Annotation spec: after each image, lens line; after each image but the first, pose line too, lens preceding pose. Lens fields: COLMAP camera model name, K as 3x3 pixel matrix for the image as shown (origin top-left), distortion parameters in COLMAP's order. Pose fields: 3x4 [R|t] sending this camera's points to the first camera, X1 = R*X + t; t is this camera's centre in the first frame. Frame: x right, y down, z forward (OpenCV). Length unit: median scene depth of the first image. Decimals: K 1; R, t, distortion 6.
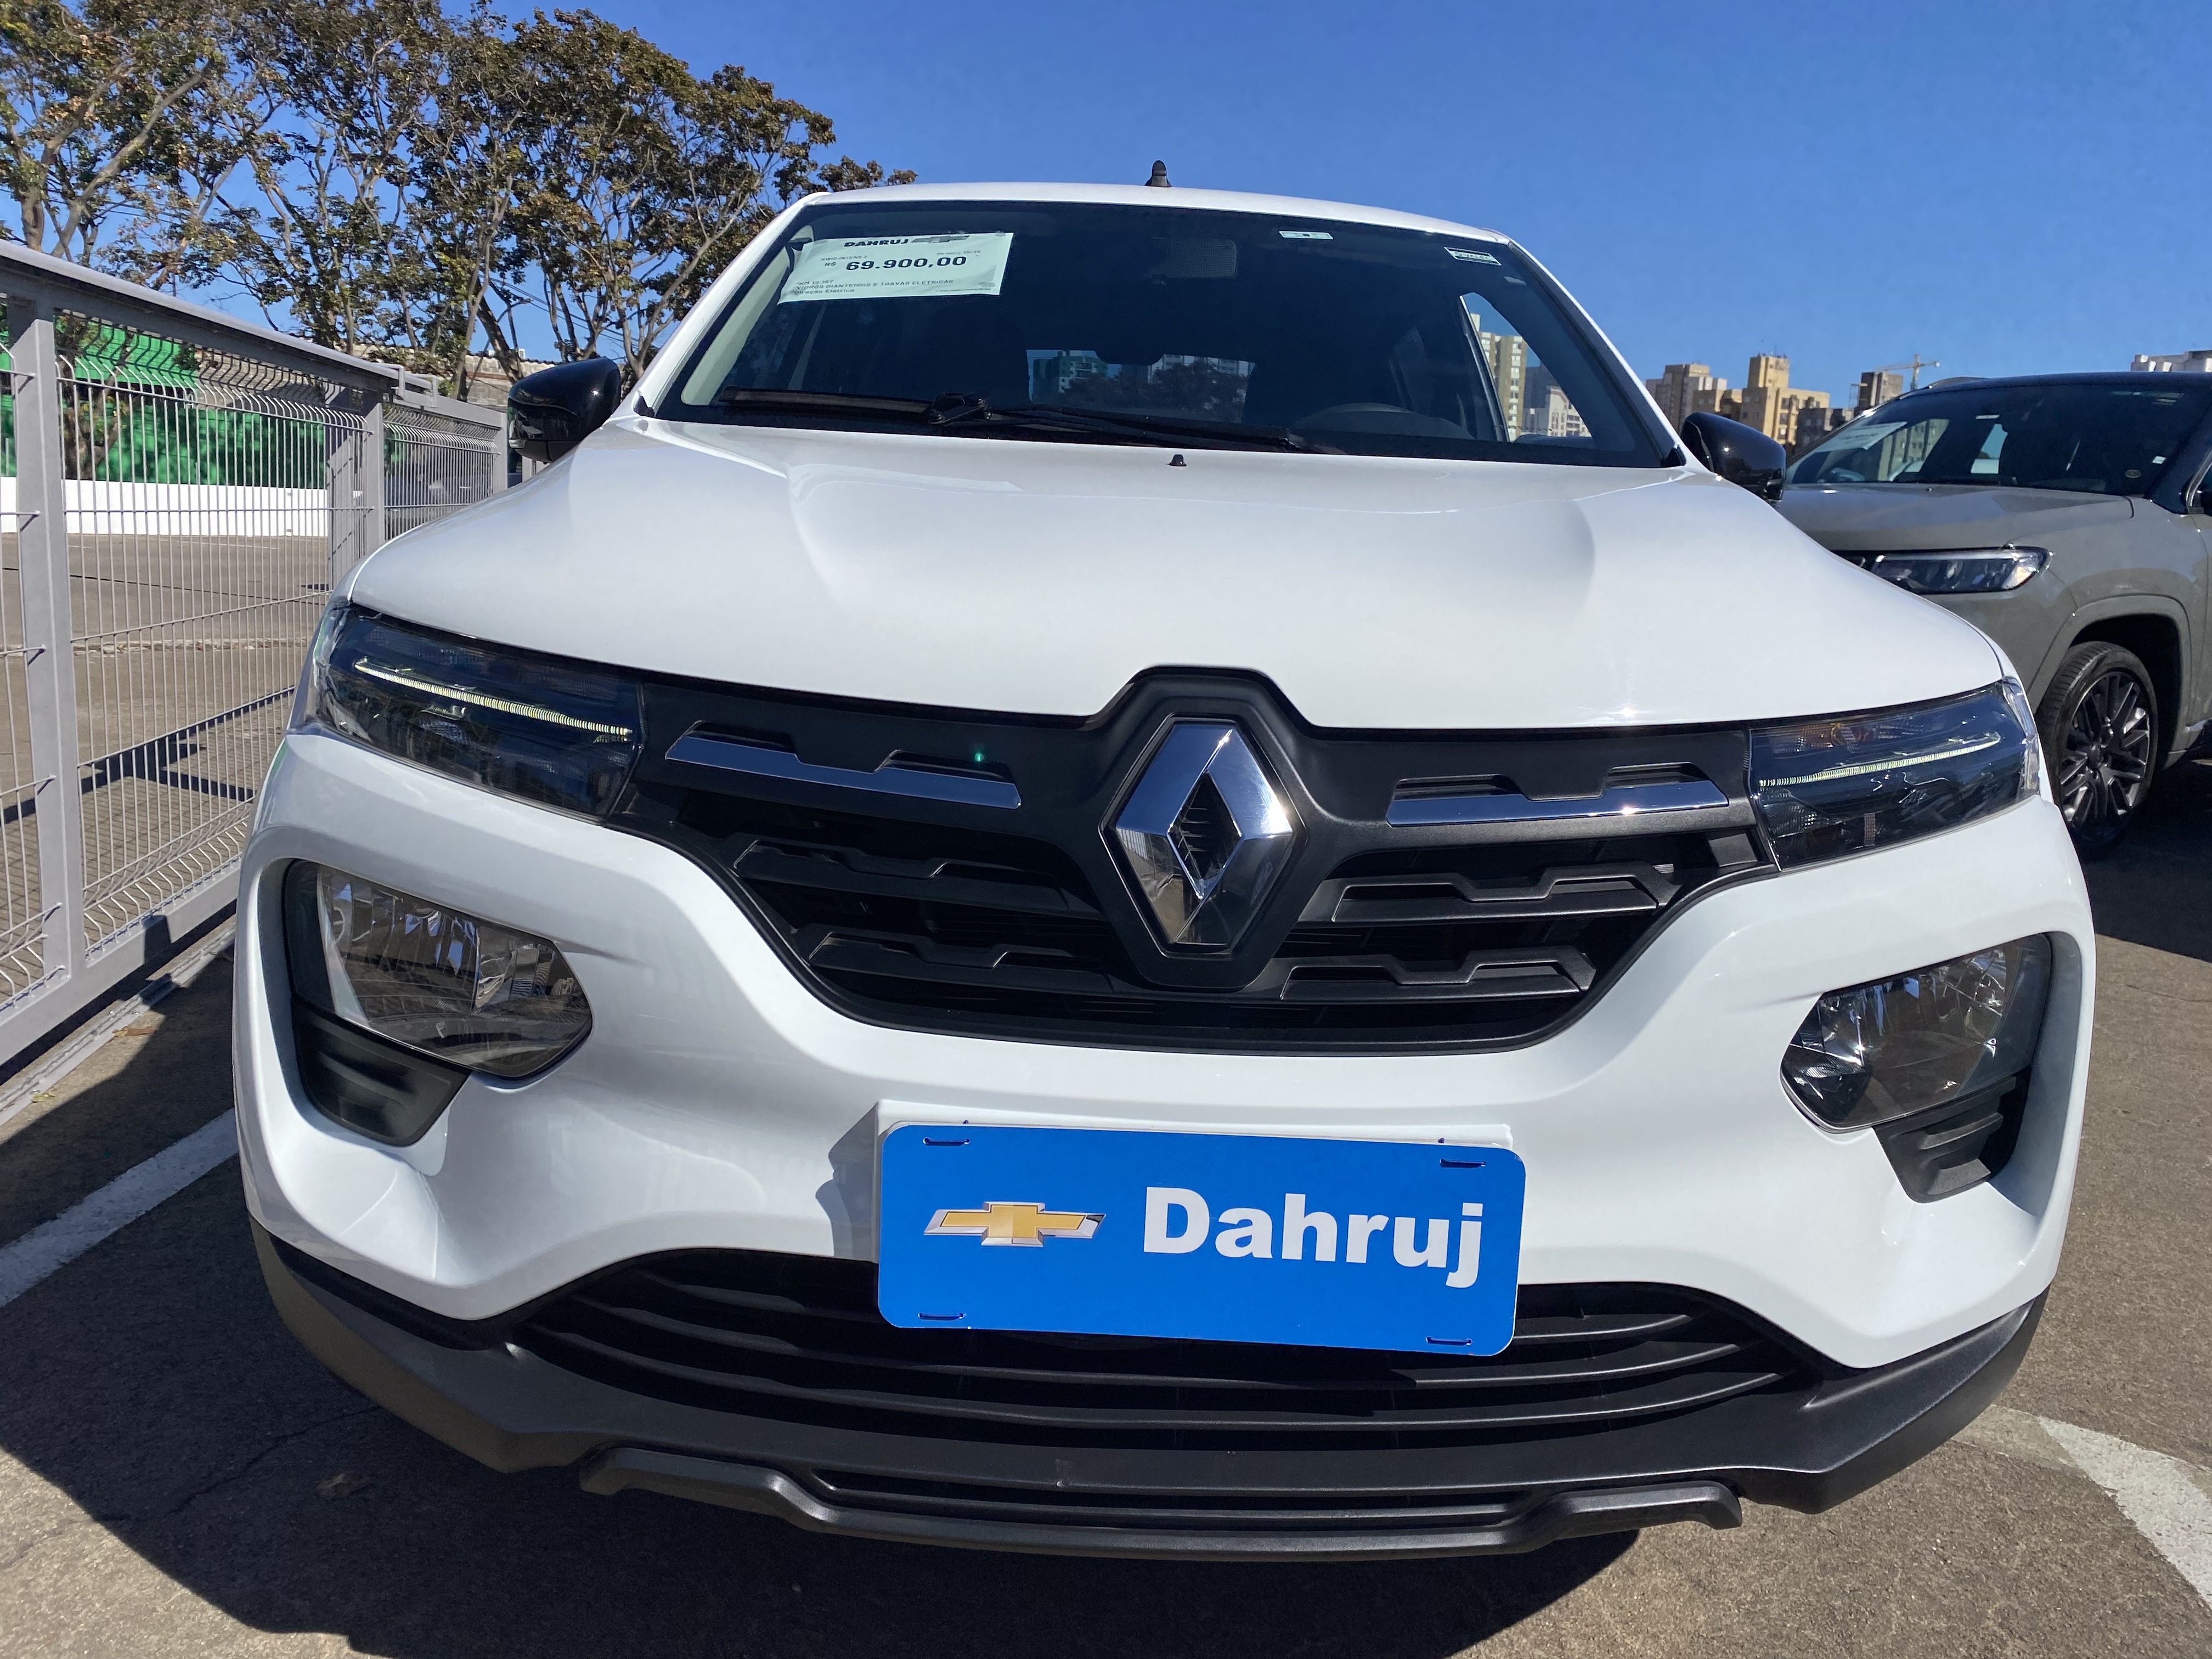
lens RADIAL K [[1709.3, 0, 1147.2], [0, 1709.3, 818.5], [0, 0, 1]] dist [0.031499, -0.032378]
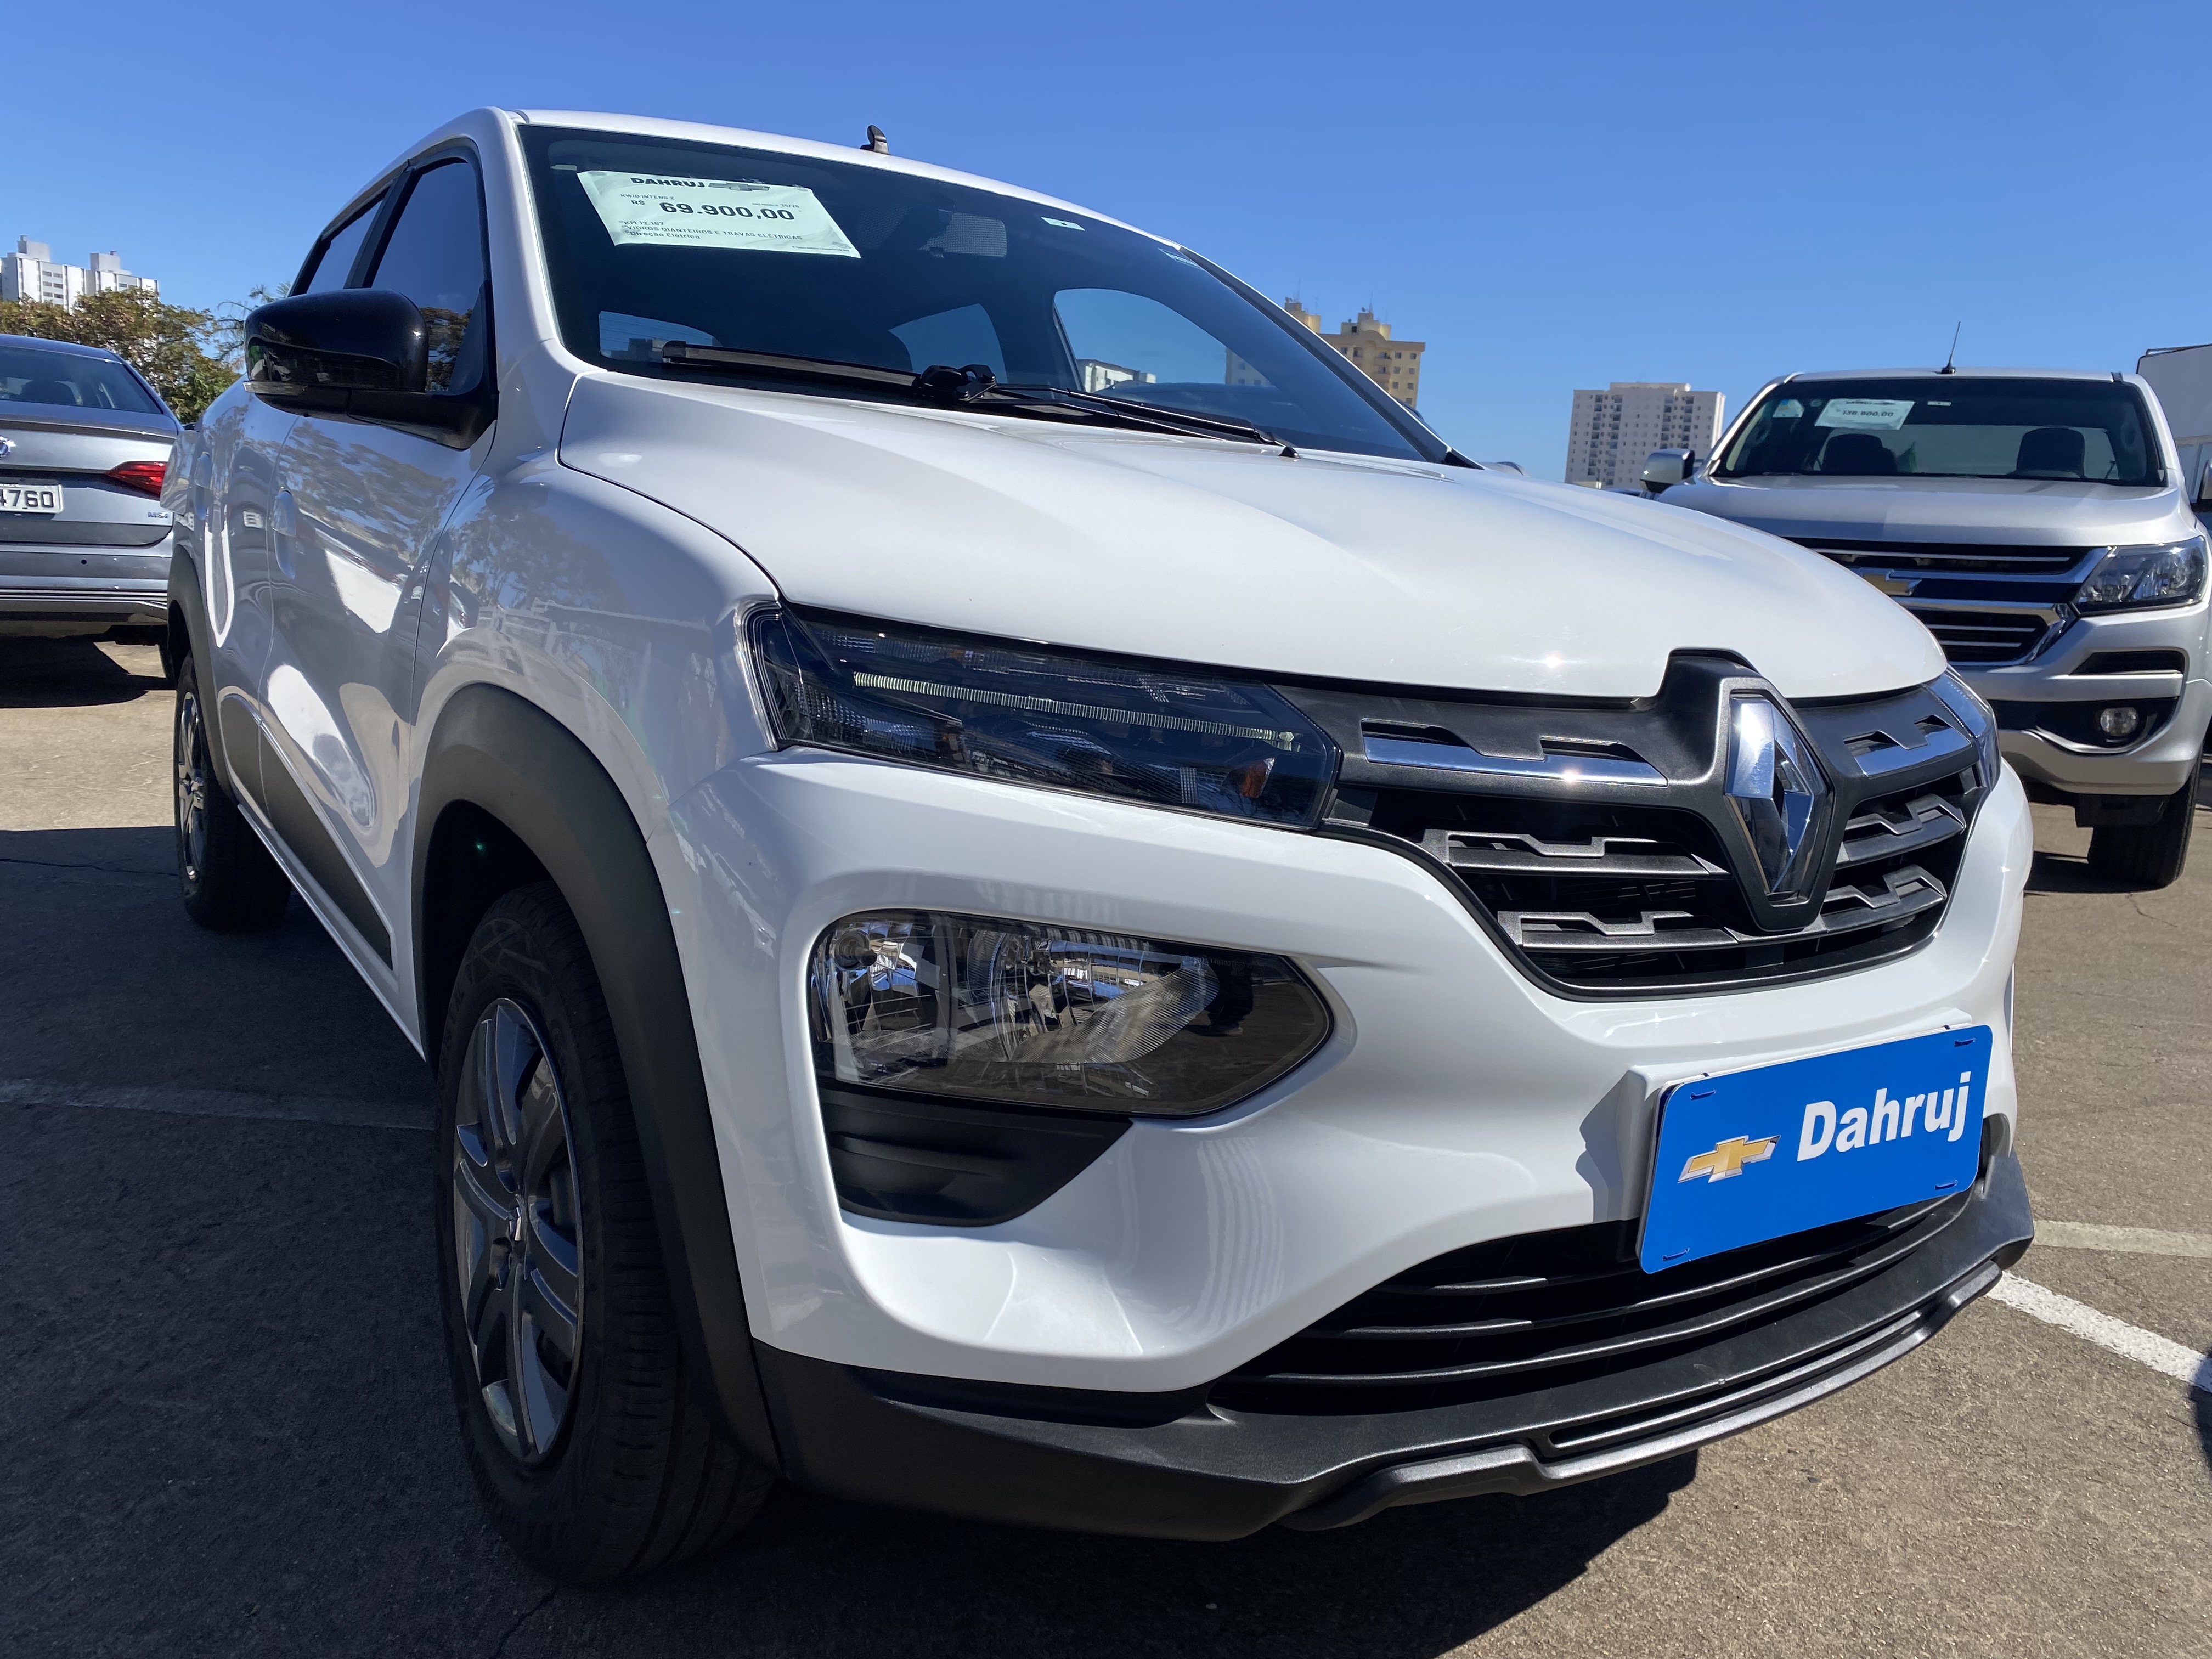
lens RADIAL K [[1650.1, 0, 1114.1], [0, 1650.1, 815.9], [0, 0, 1]] dist [0.090135, -0.194284]
pose [[0.846922, -0.082691, 0.525248, -0.477307], [0.069903, 0.996575, 0.044179, -0.029569], [-0.527102, -0.000700, 0.849802, 0.145151]]
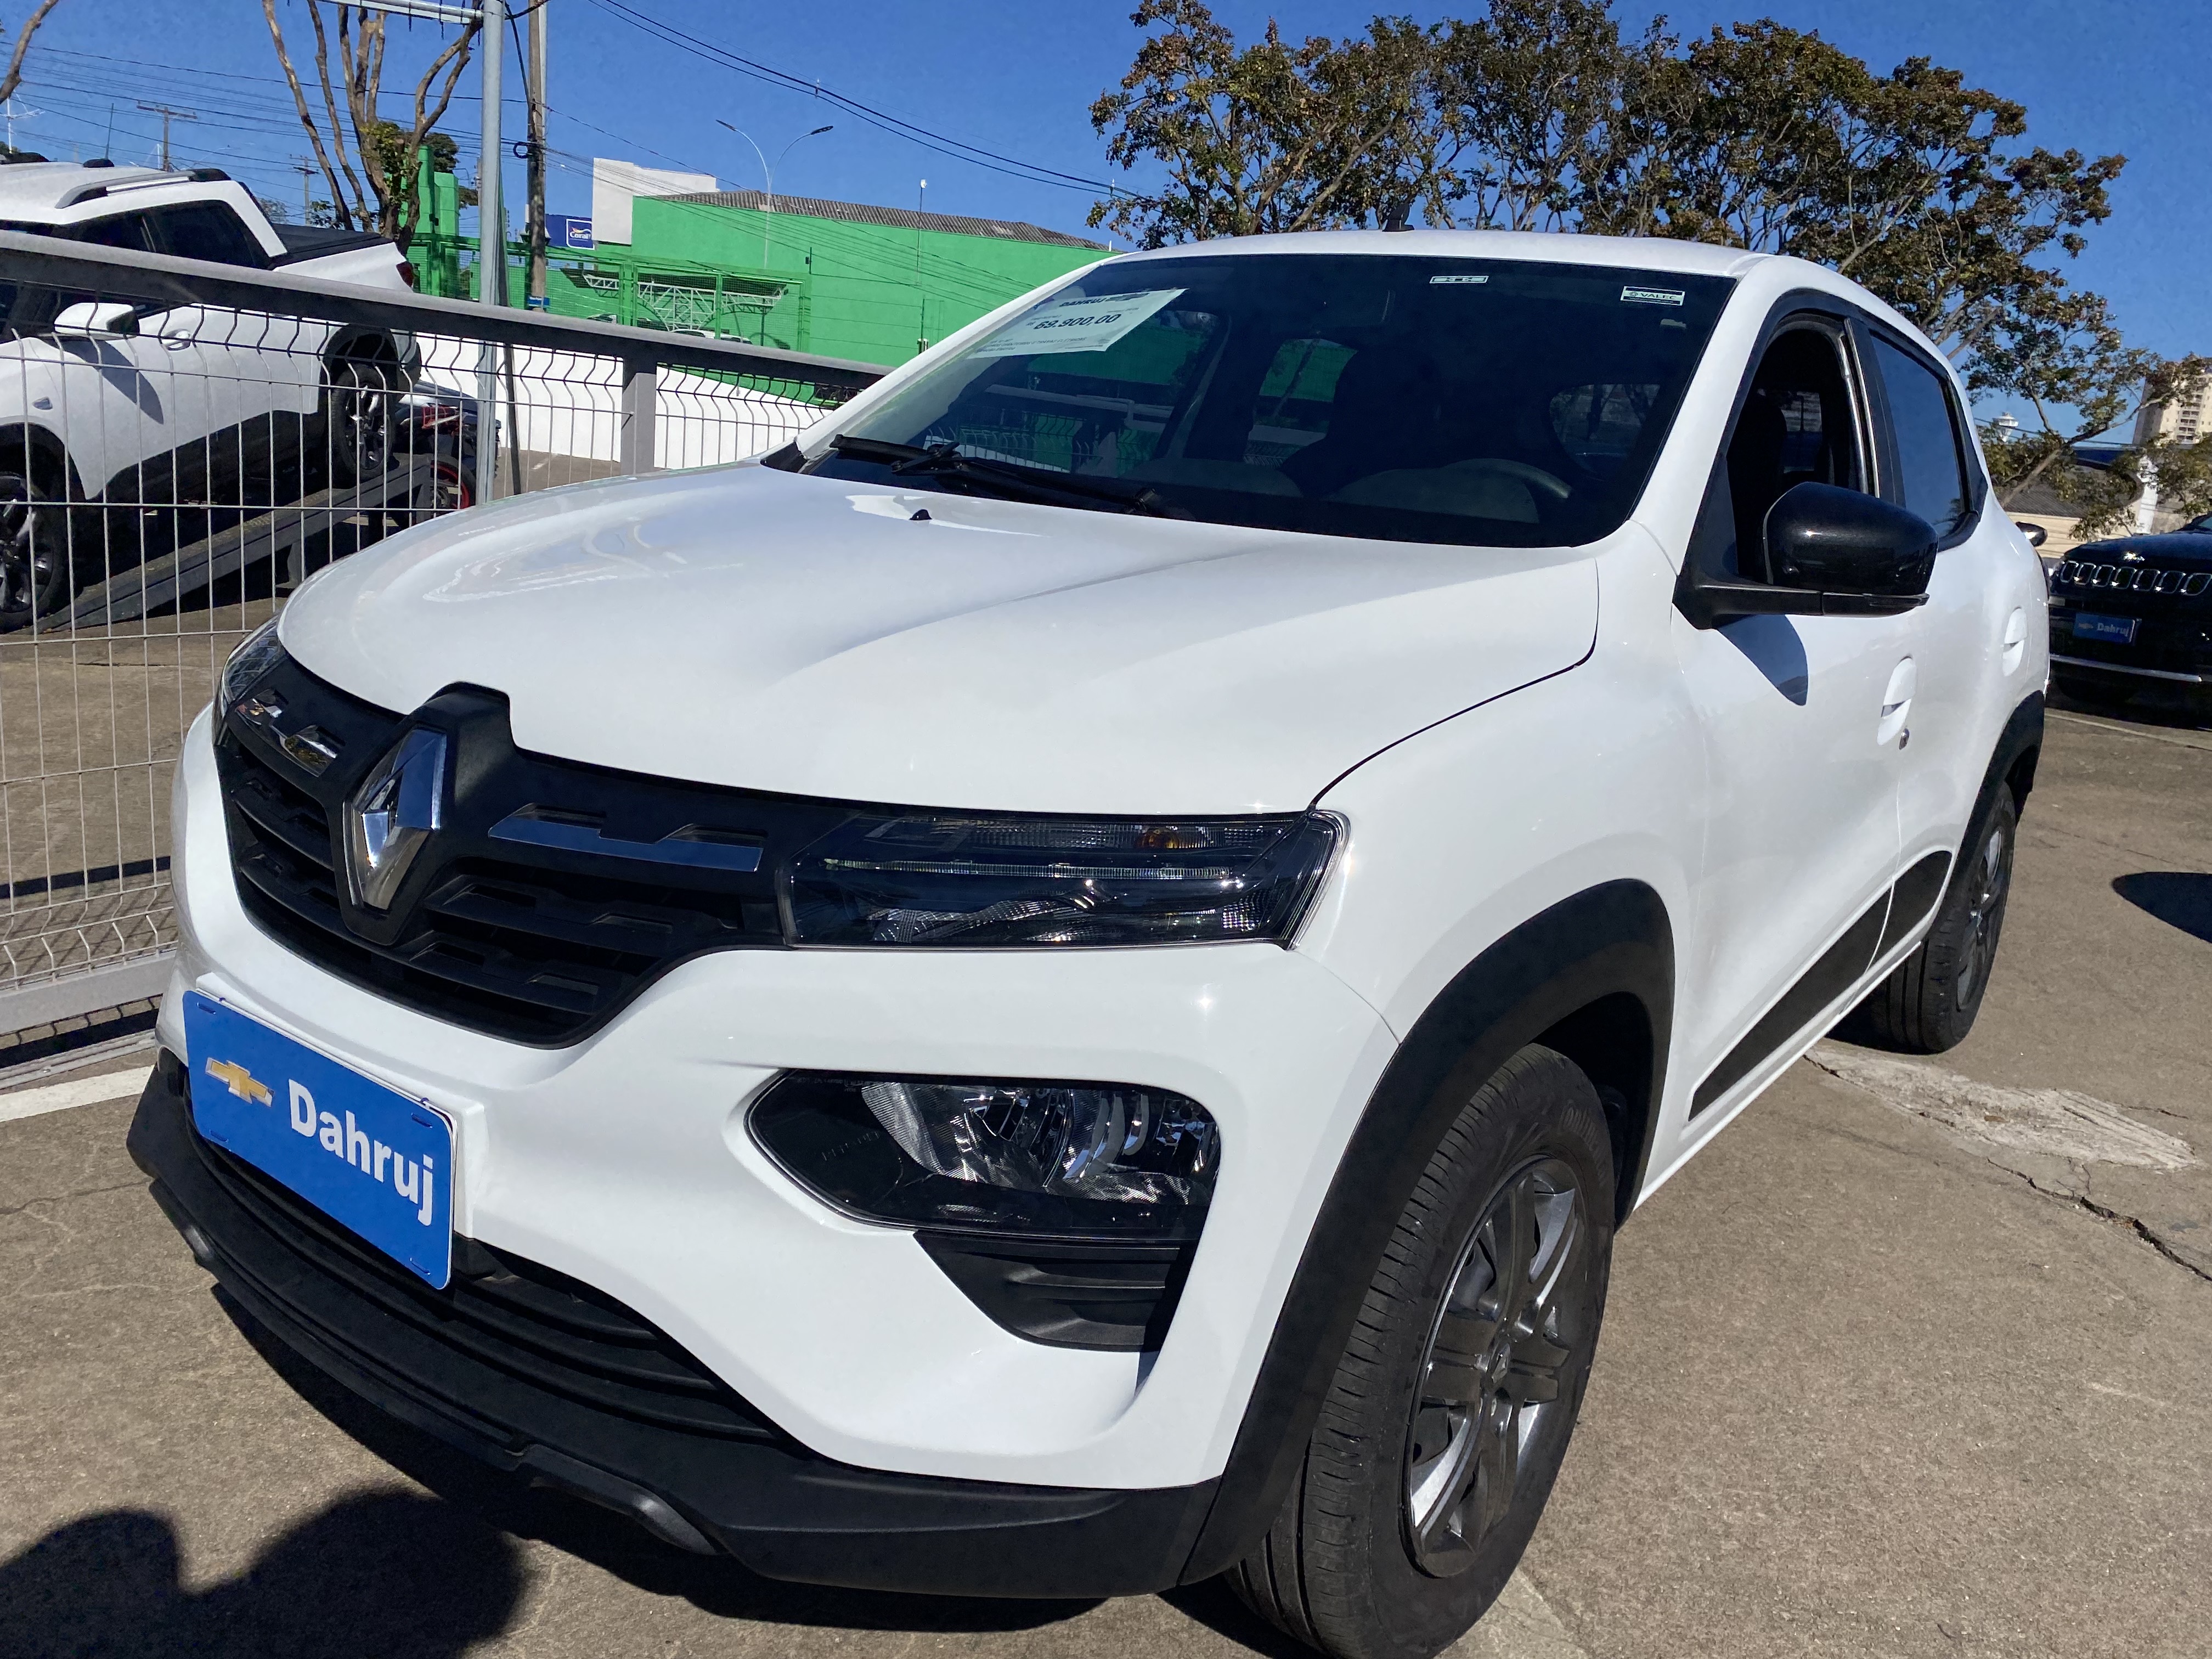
lens RADIAL K [[1779.7, 0, 1106.0], [0, 1779.7, 829.5], [0, 0, 1]] dist [-0.003942, -0.003631]
pose [[0.781027, 0.149748, -0.606277, 0.627059], [-0.156323, 0.986797, 0.042355, -0.060761], [0.604615, 0.061695, 0.794125, 0.145572]]
